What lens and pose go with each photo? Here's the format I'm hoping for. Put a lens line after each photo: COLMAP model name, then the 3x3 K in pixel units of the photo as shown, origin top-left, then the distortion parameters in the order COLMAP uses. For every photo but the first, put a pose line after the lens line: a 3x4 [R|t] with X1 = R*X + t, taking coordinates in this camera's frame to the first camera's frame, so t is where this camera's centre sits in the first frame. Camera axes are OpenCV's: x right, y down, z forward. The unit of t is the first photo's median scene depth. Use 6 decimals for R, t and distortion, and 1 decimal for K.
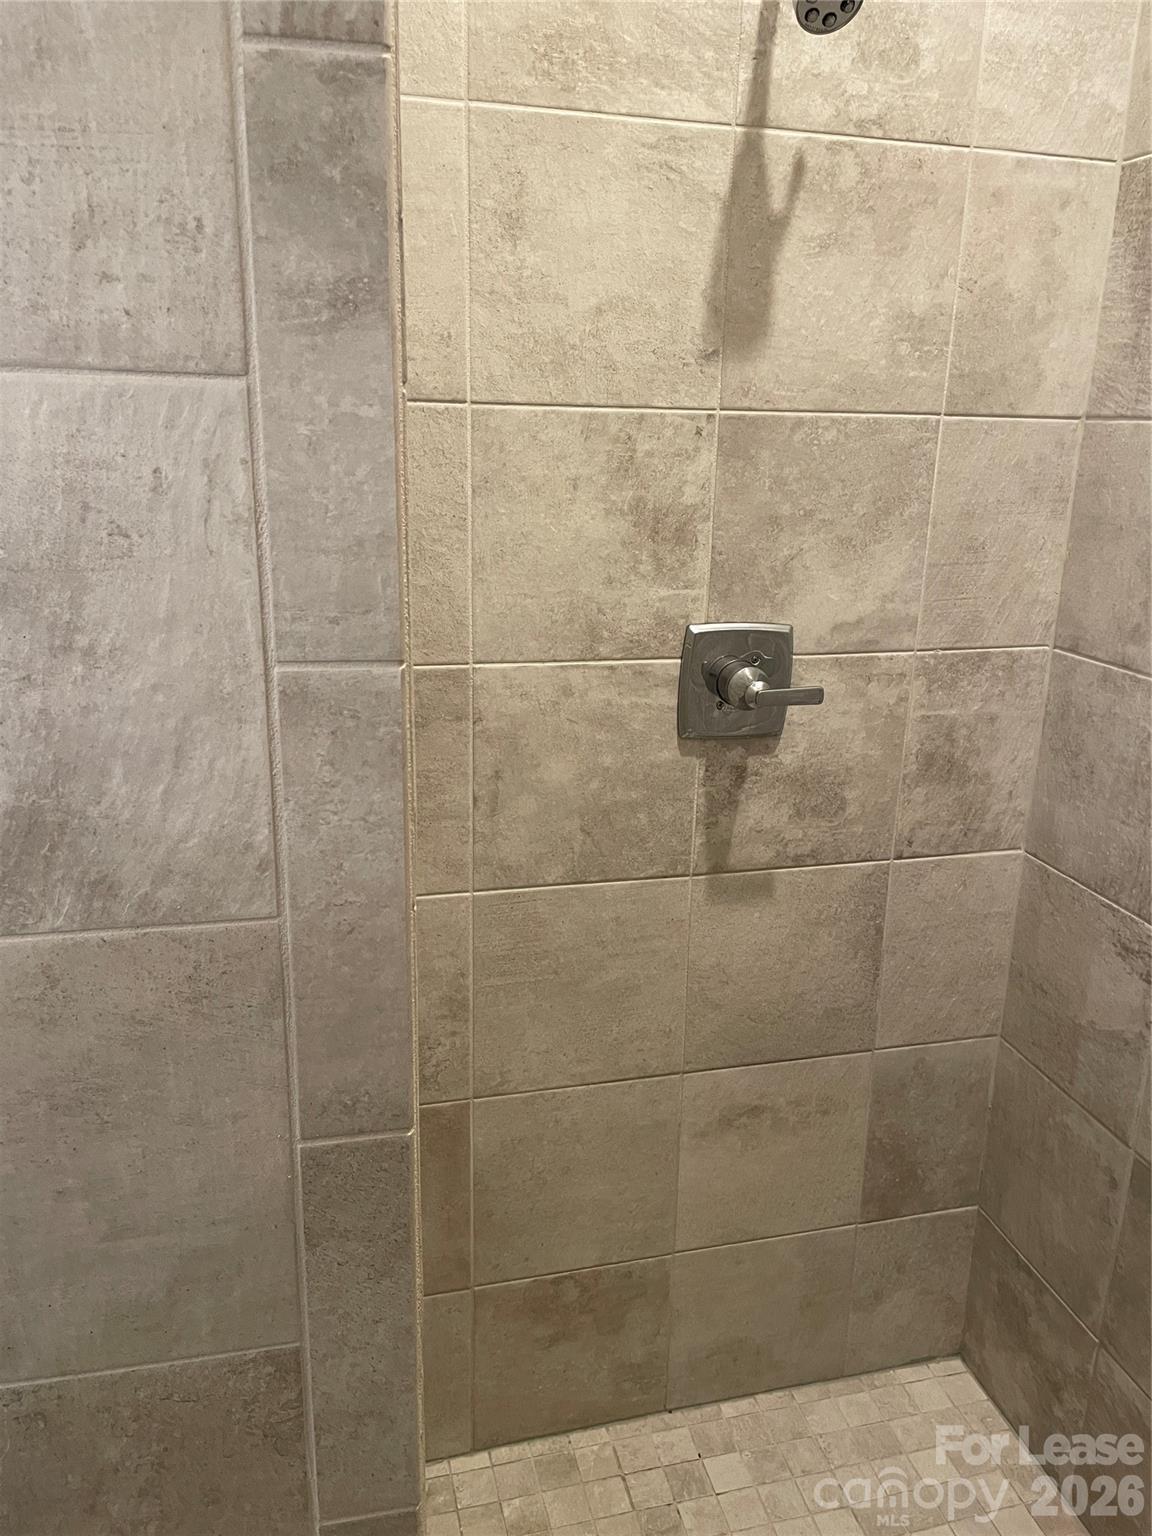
lens RADIAL K [[1161.9, 0, 576.0], [0, 1161.9, 761.0], [0, 0, 1]] dist [0.030002, -0.034471]
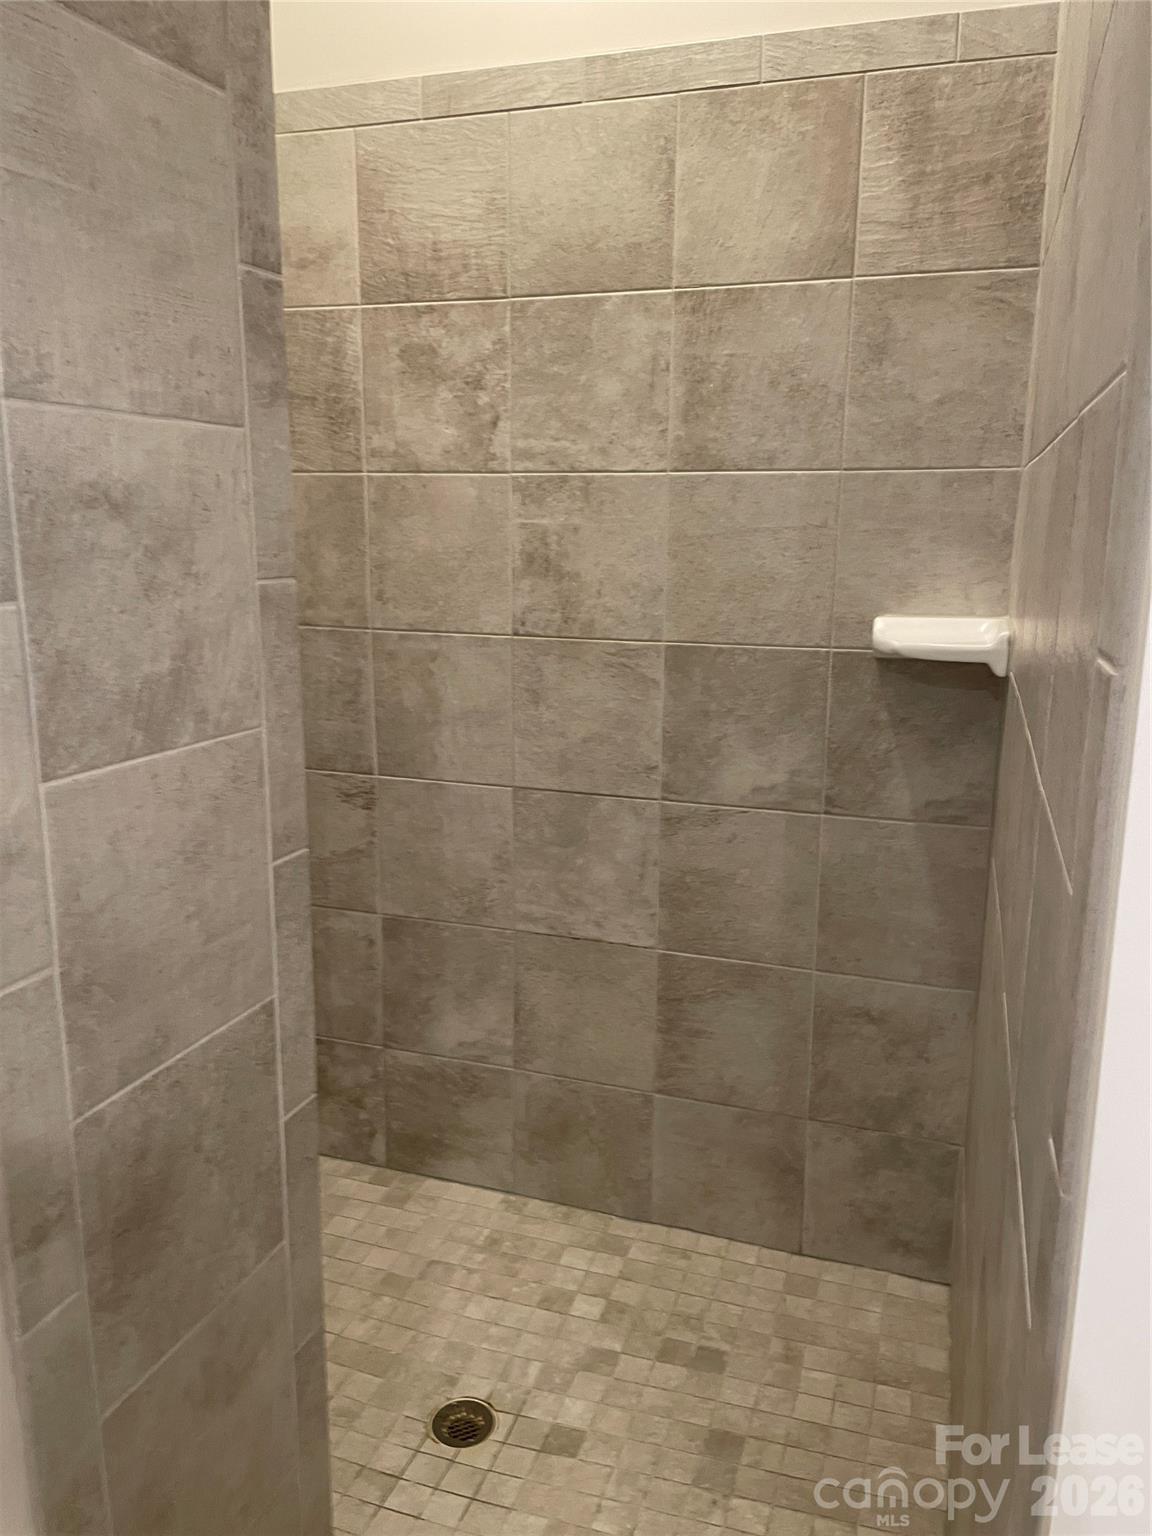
lens RADIAL K [[1161.9, 0, 577.0], [0, 1161.9, 782.9], [0, 0, 1]] dist [0.030002, -0.034471]
pose [[0.543115, -0.203052, 0.814737, -1.573946], [0.236733, 0.967985, 0.083436, 0.197638], [-0.805595, 0.147560, 0.573796, -0.440767]]
